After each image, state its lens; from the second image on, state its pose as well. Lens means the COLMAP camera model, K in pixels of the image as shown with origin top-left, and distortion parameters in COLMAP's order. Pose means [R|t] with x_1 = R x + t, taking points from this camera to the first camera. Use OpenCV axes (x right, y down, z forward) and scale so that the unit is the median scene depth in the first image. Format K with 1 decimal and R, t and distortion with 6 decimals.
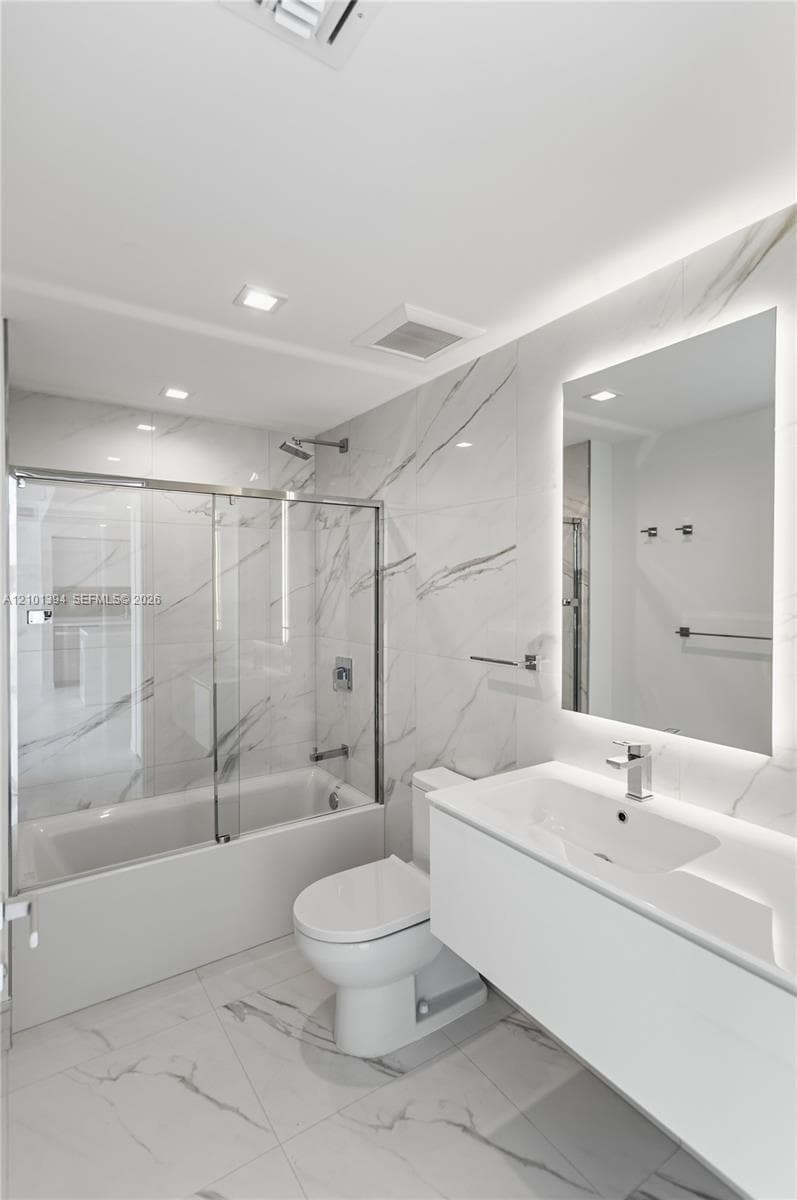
lens RADIAL K [[585.4, 0, 402.2], [0, 585.4, 594.7], [0, 0, 1]] dist [0.001903, 0.000305]
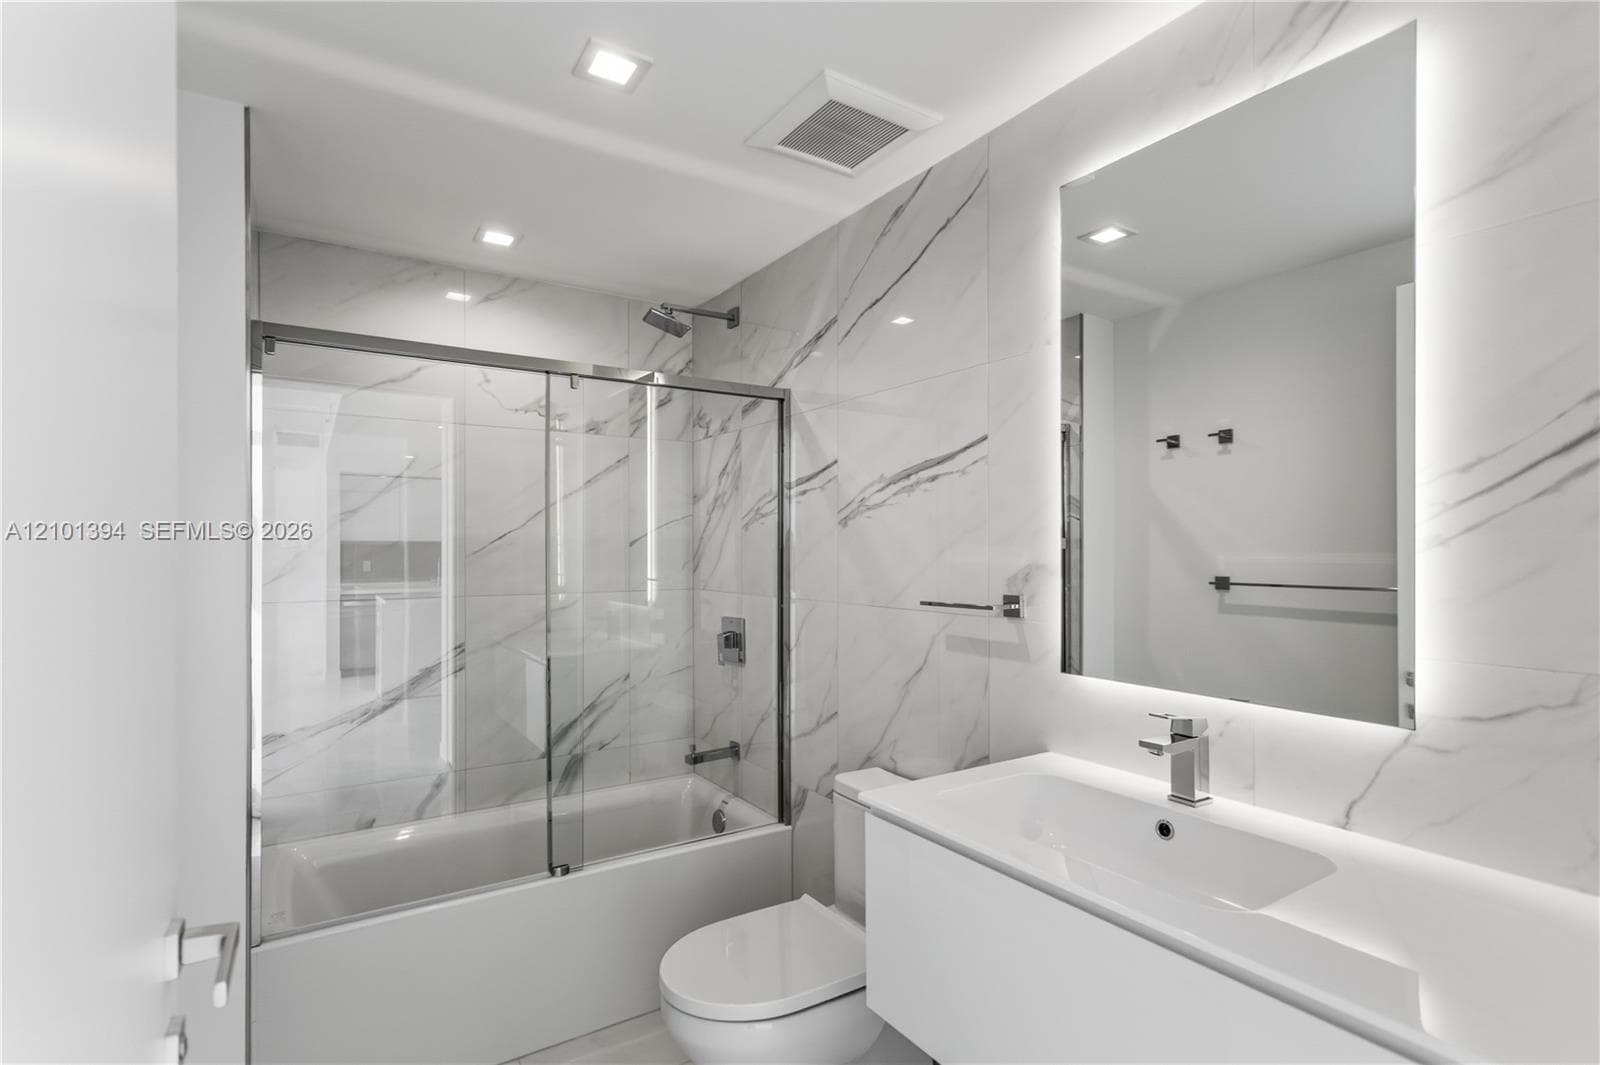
lens RADIAL K [[793.2, 0, 789.1], [0, 793.2, 545.1], [0, 0, 1]] dist [0.005931, 0.000260]
pose [[0.999623, -0.001035, -0.027444, -0.007636], [0.000661, 0.999907, -0.013632, 0.039698], [0.027456, 0.013609, 0.999530, 0.055404]]
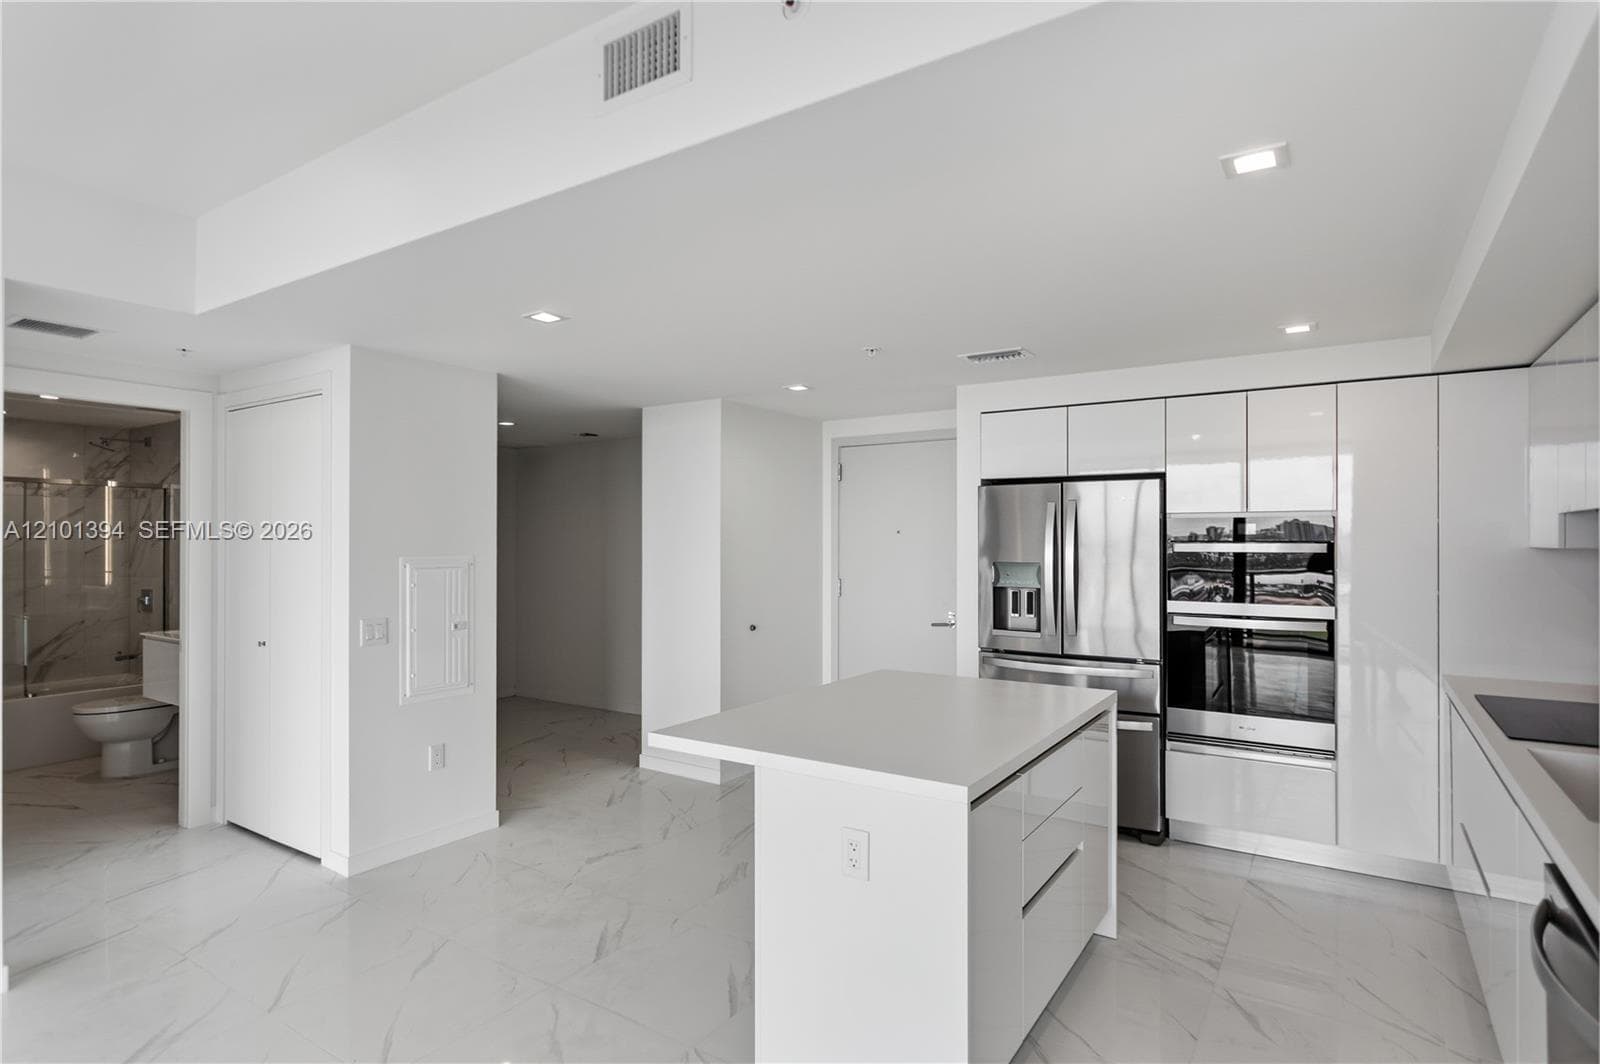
lens RADIAL K [[841.3, 0, 800.0], [0, 841.3, 532.0], [0, 0, 1]] dist [0.002138, 0.000104]
pose [[0.921325, 0.001393, 0.388792, 0.684388], [0.007039, 0.999770, -0.020262, 0.024205], [-0.388731, 0.021404, 0.921103, -1.826431]]
